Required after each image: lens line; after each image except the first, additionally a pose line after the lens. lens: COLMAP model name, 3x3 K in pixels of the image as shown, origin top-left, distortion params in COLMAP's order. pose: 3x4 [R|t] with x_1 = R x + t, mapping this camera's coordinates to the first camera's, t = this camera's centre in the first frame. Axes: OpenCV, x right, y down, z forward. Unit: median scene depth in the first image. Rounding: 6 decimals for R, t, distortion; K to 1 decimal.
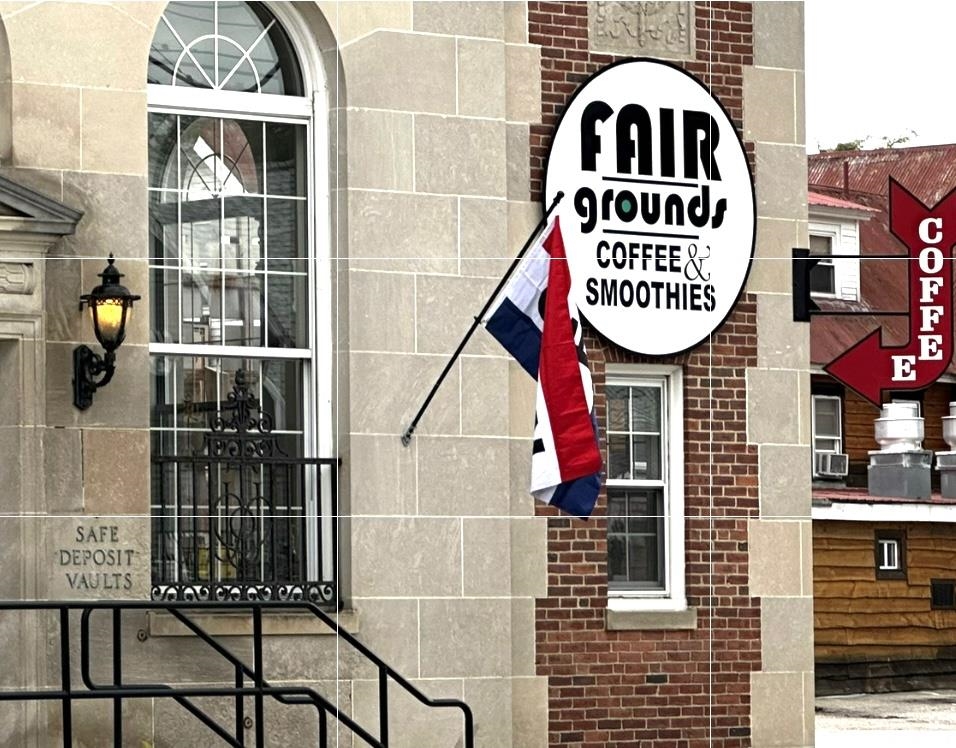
lens RADIAL K [[4930.9, 0, 478.0], [0, 4930.9, 374.0], [0, 0, 1]] dist [-0.348065, 17.019902]
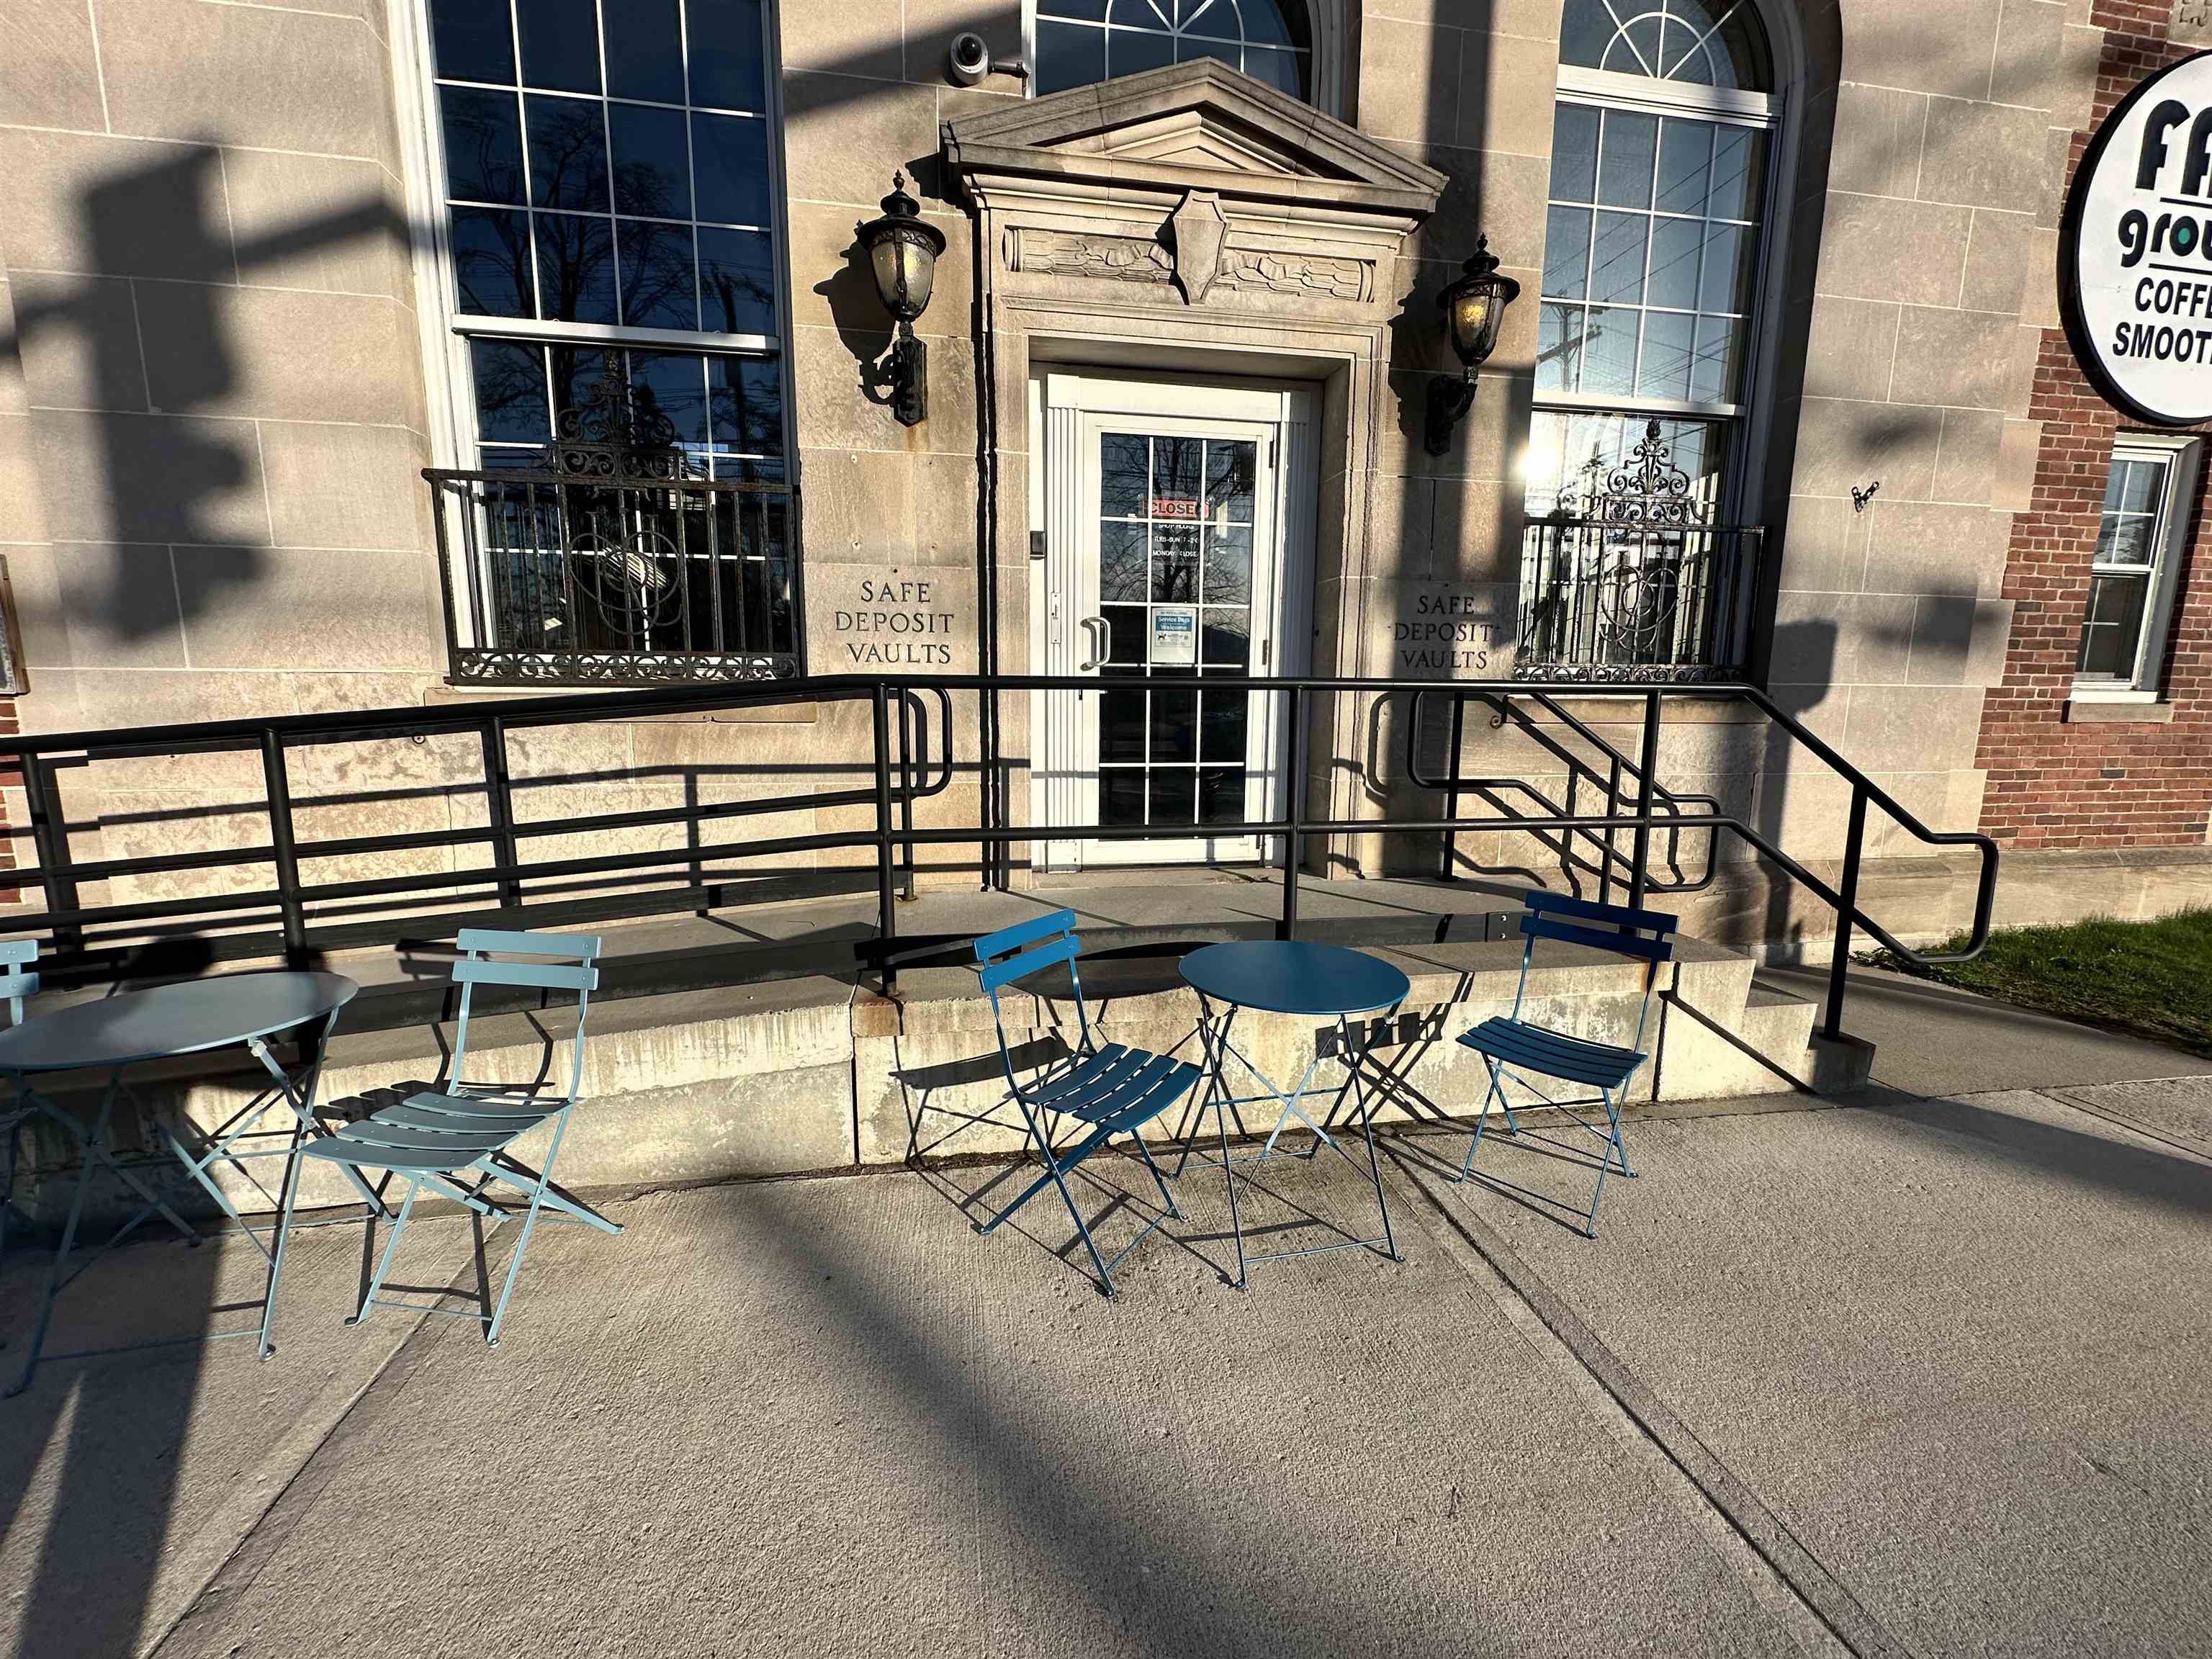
lens RADIAL K [[890.2, 0, 1106.0], [0, 890.2, 829.5], [0, 0, 1]] dist [-0.001777, 0.000794]
pose [[0.838228, 0.099894, -0.536092, -0.035593], [0.010784, 0.979850, 0.199443, 0.036011], [0.545213, -0.172960, 0.820261, 0.756206]]
